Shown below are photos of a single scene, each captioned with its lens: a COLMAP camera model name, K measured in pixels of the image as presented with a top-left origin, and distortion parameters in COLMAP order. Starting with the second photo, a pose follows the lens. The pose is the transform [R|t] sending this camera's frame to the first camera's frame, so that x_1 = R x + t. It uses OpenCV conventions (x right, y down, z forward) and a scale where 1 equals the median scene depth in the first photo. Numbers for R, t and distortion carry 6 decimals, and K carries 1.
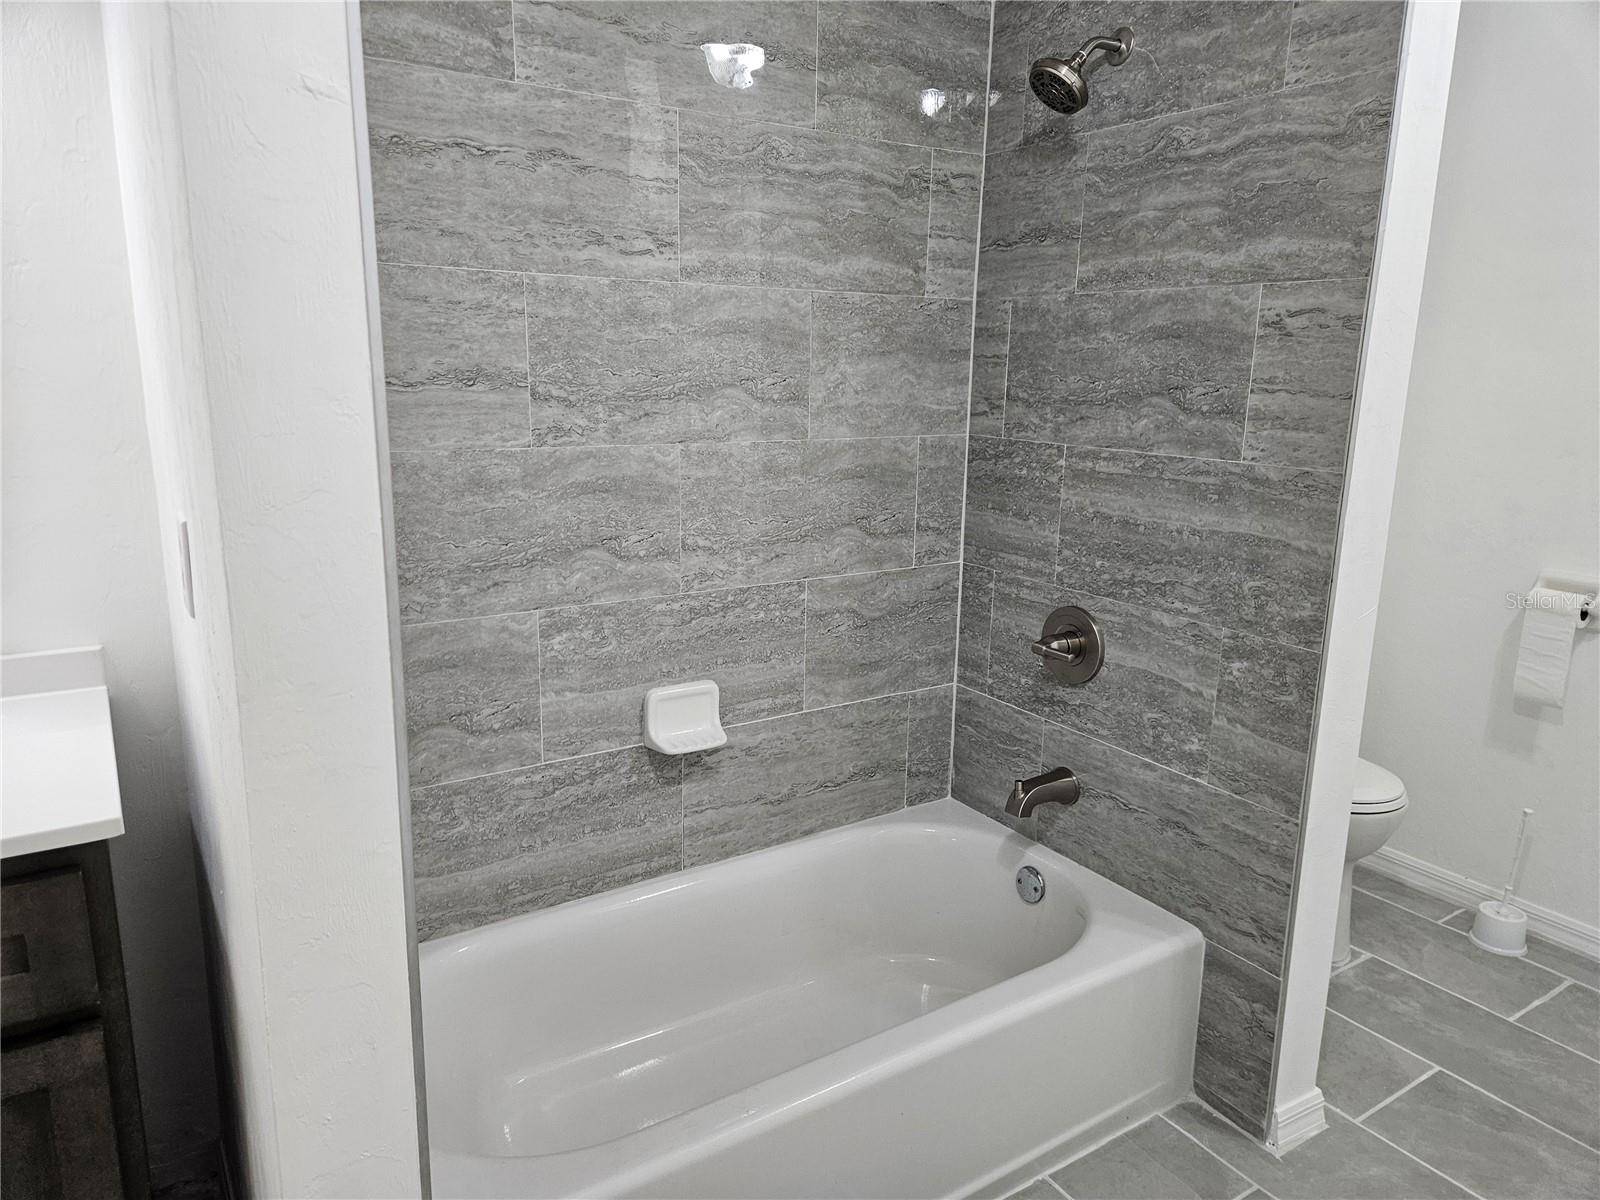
lens RADIAL K [[1099.0, 0, 793.0], [0, 1099.0, 569.1], [0, 0, 1]] dist [0.069216, -0.063589]
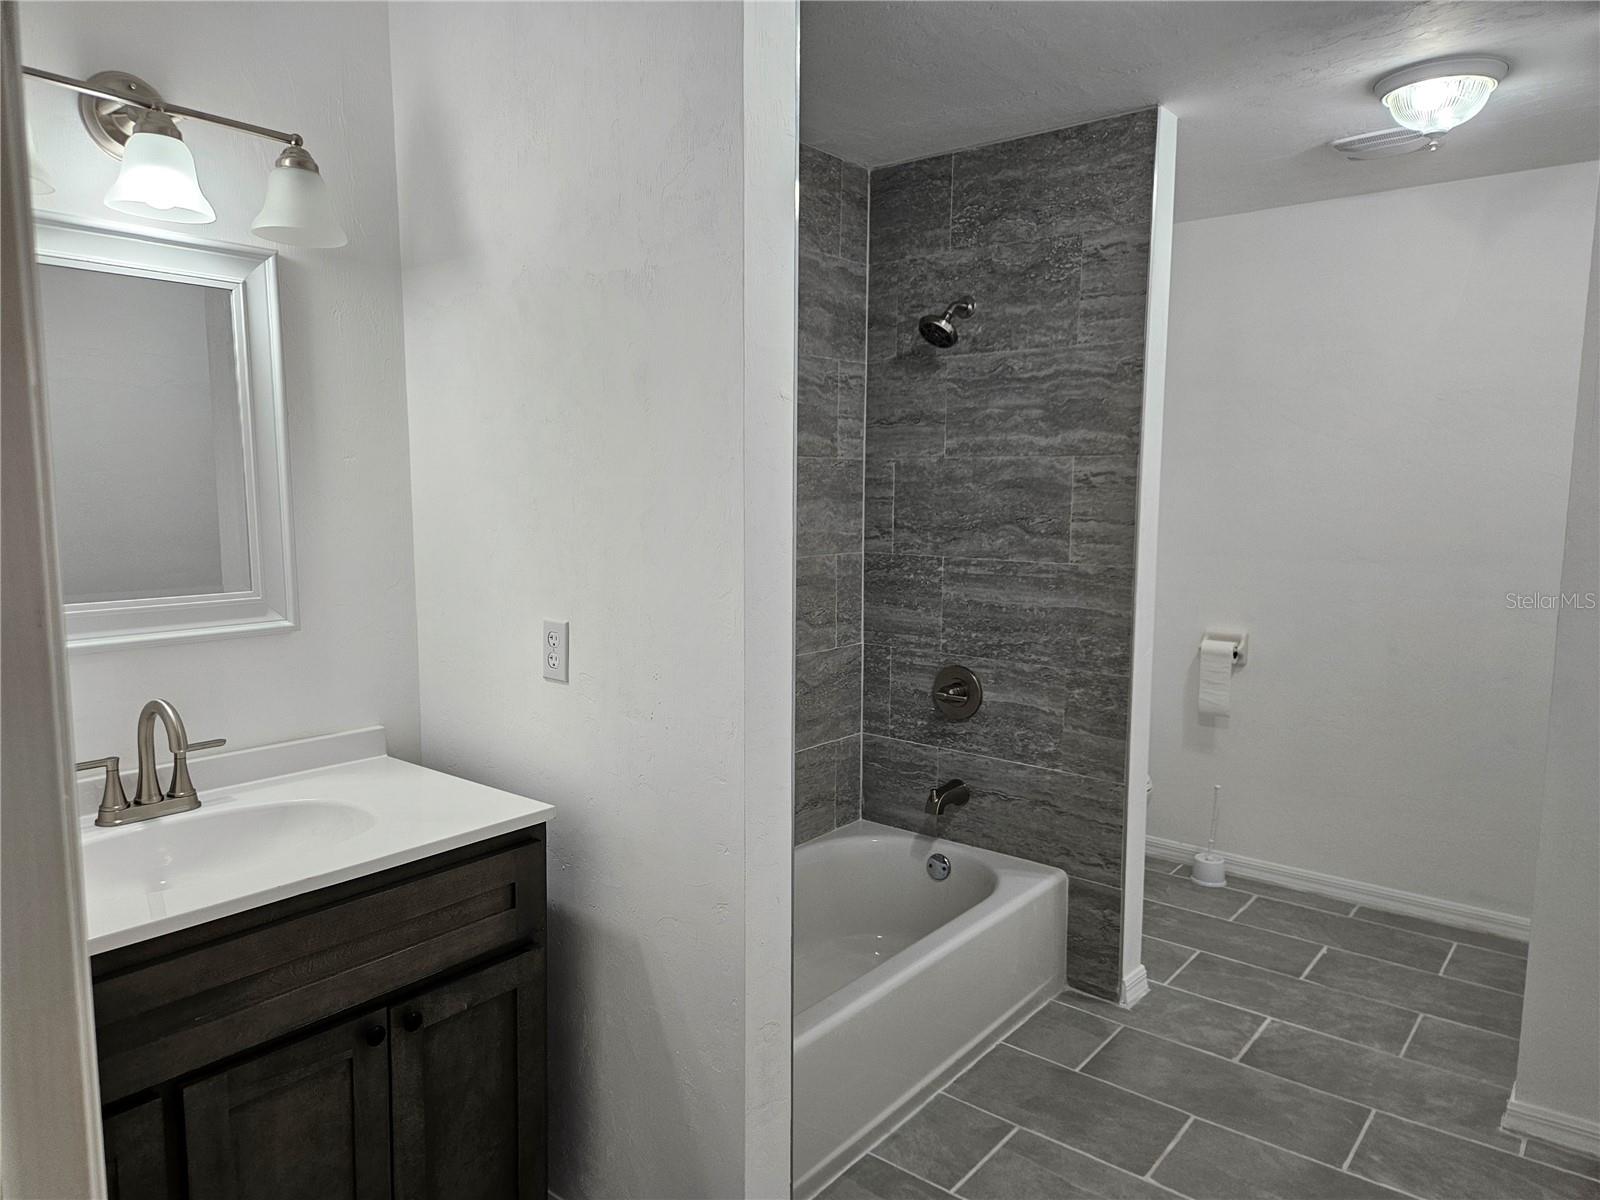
lens RADIAL K [[1099.0, 0, 793.0], [0, 1099.0, 569.1], [0, 0, 1]] dist [0.069216, -0.063589]
pose [[0.952308, -0.037640, 0.302808, -0.428772], [0.069852, 0.992902, -0.096259, 0.034738], [-0.297036, 0.112820, 0.948178, -0.370400]]
